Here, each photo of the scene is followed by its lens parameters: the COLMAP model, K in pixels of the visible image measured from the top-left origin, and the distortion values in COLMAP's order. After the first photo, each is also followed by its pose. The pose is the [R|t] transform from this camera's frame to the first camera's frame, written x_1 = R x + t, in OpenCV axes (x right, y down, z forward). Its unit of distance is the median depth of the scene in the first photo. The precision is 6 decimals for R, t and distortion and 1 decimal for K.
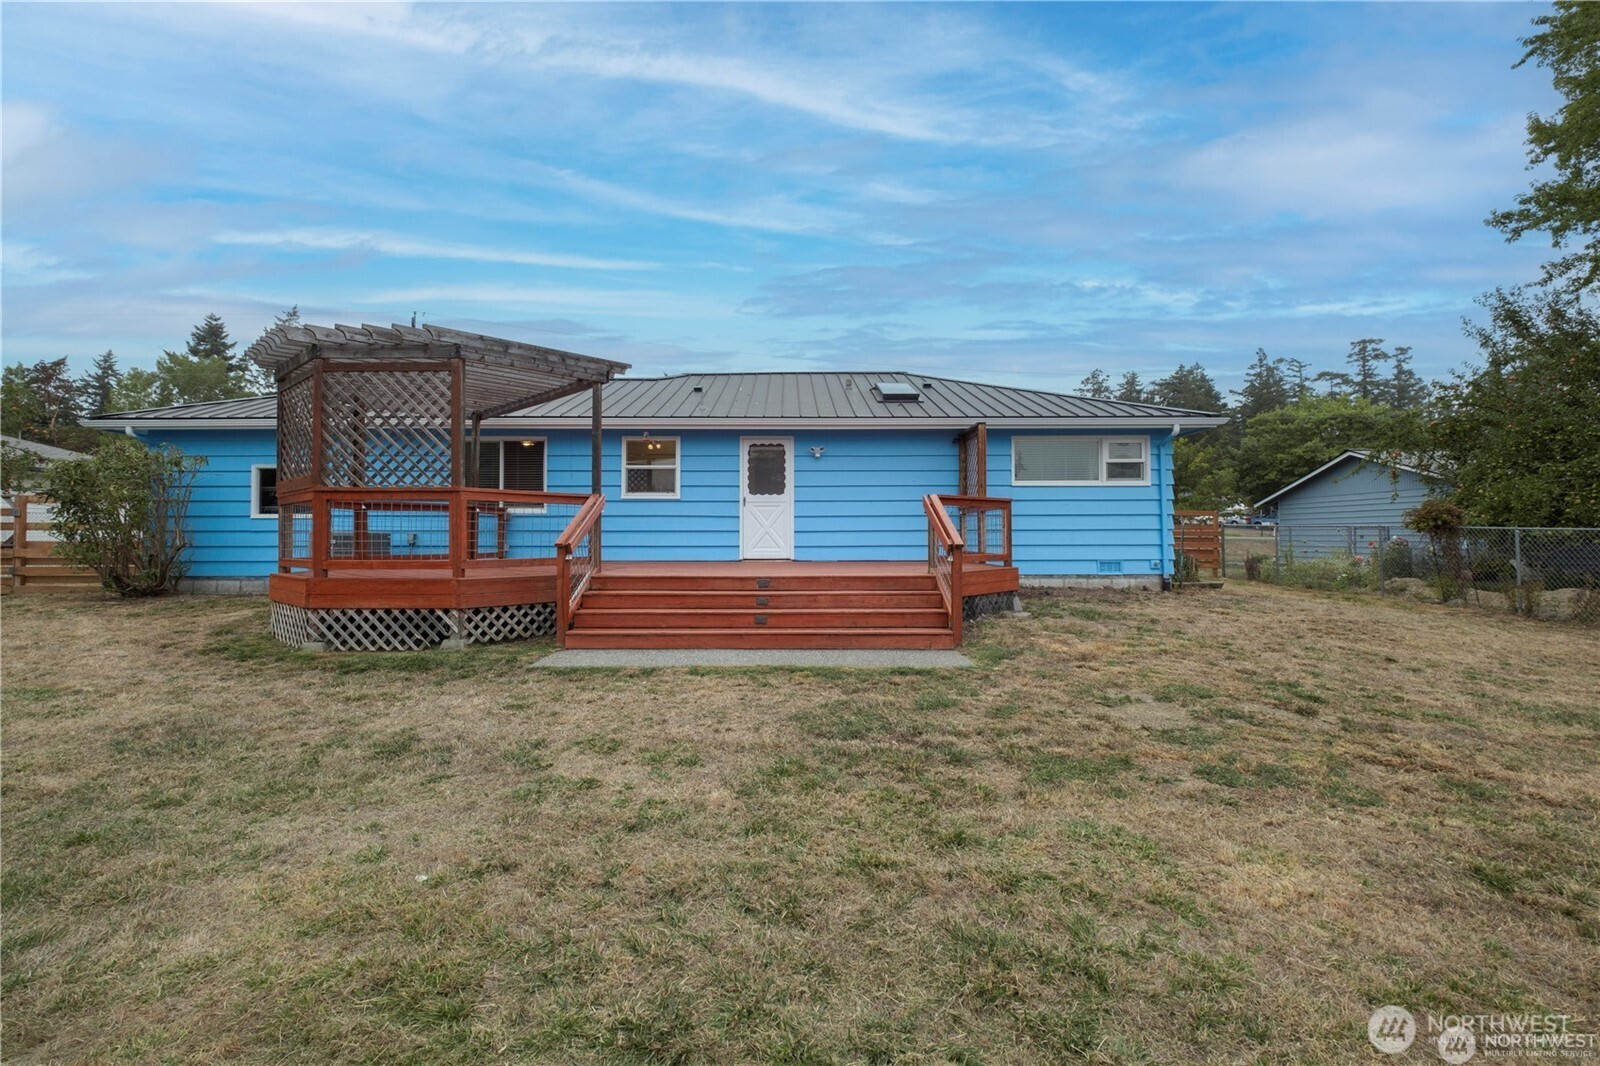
lens RADIAL K [[700.7, 0, 798.6], [0, 700.7, 535.7], [0, 0, 1]] dist [0.000361, -0.006223]
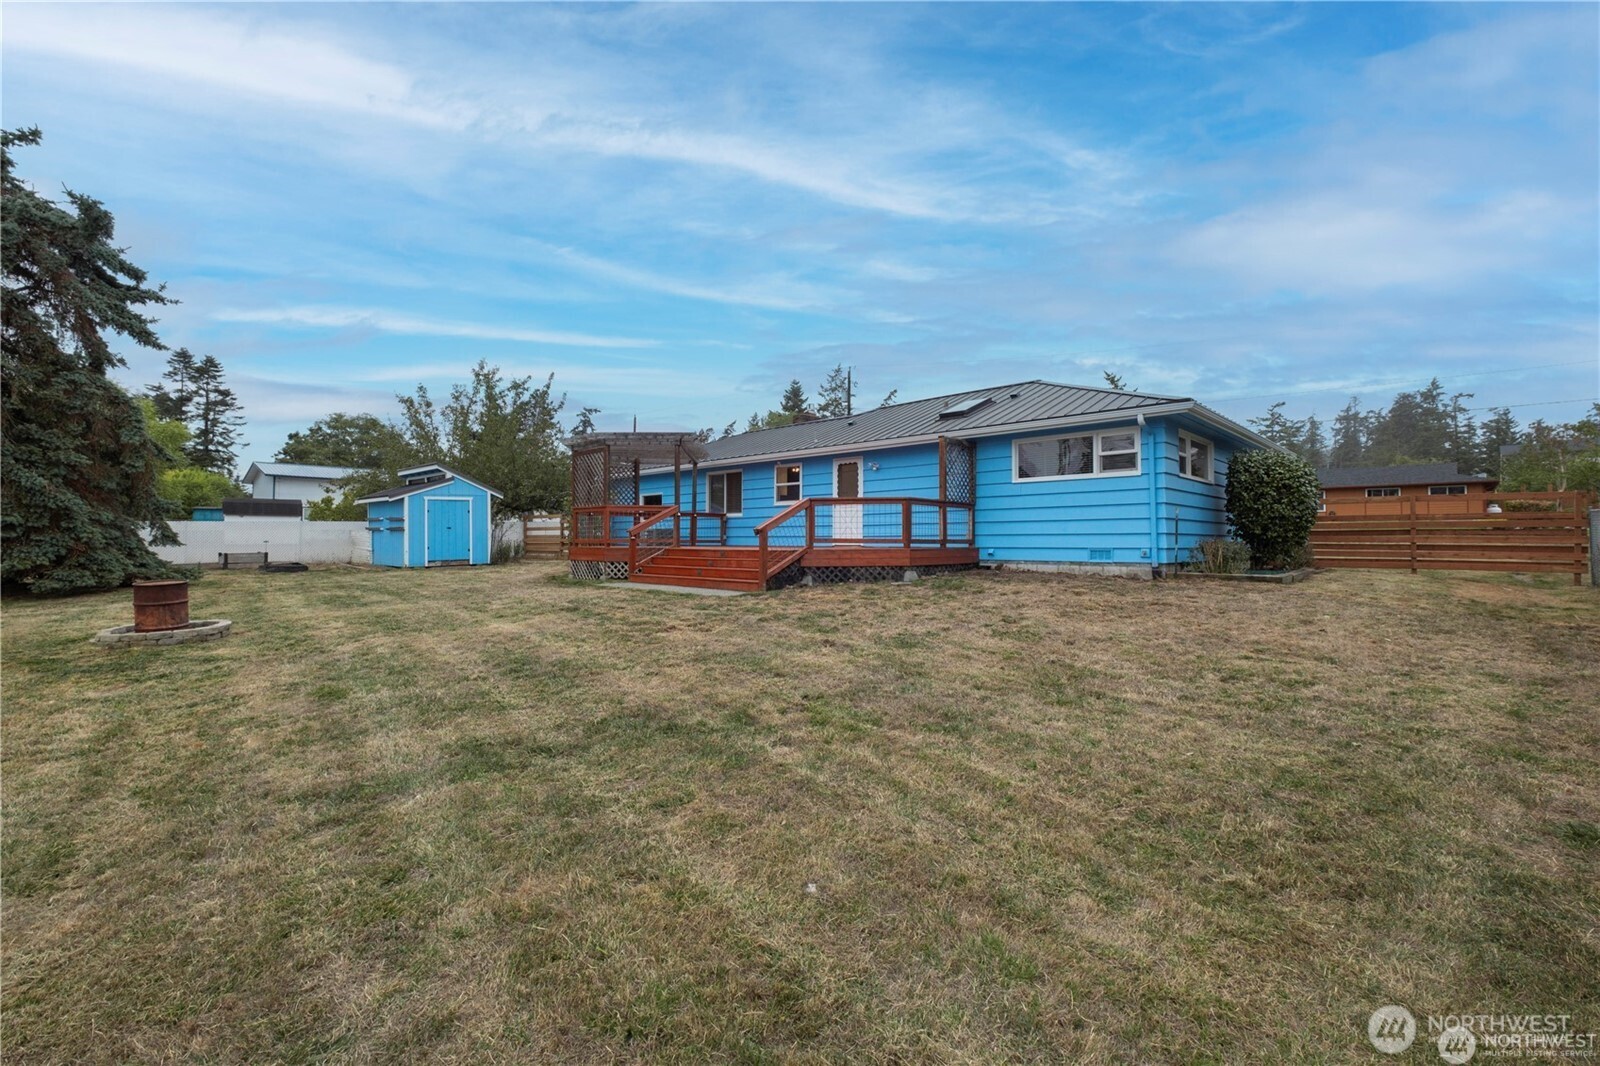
lens RADIAL K [[703.5, 0, 786.1], [0, 703.5, 529.5], [0, 0, 1]] dist [0.020392, -0.010993]
pose [[0.710679, -0.009927, -0.703446, 0.859444], [-0.000319, 0.999896, -0.014433, 0.022273], [0.703516, 0.010481, 0.710602, -0.086232]]
